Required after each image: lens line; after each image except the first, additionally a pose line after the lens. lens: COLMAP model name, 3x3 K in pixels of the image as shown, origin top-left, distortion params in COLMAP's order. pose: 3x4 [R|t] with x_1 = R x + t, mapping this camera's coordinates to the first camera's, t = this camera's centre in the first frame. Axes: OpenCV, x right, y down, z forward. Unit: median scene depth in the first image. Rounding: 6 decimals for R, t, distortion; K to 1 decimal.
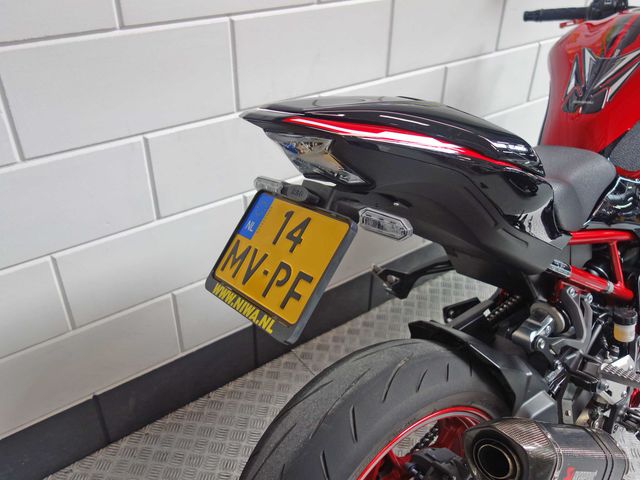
lens RADIAL K [[564.1, 0, 321.2], [0, 564.1, 238.1], [0, 0, 1]] dist [-0.003901, -0.017914]
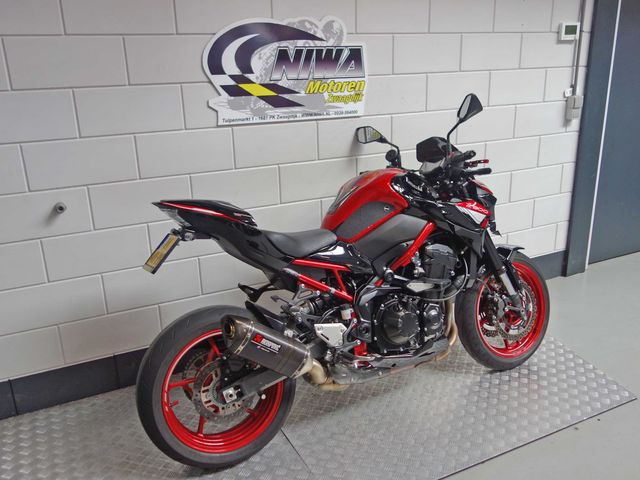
lens RADIAL K [[564.1, 0, 314.7], [0, 564.1, 246.0], [0, 0, 1]] dist [-0.003901, -0.017914]
pose [[0.986027, 0.019614, -0.165425, 0.817921], [-0.060412, 0.967545, -0.245372, 0.472127], [0.155244, 0.251937, 0.955211, -1.170285]]
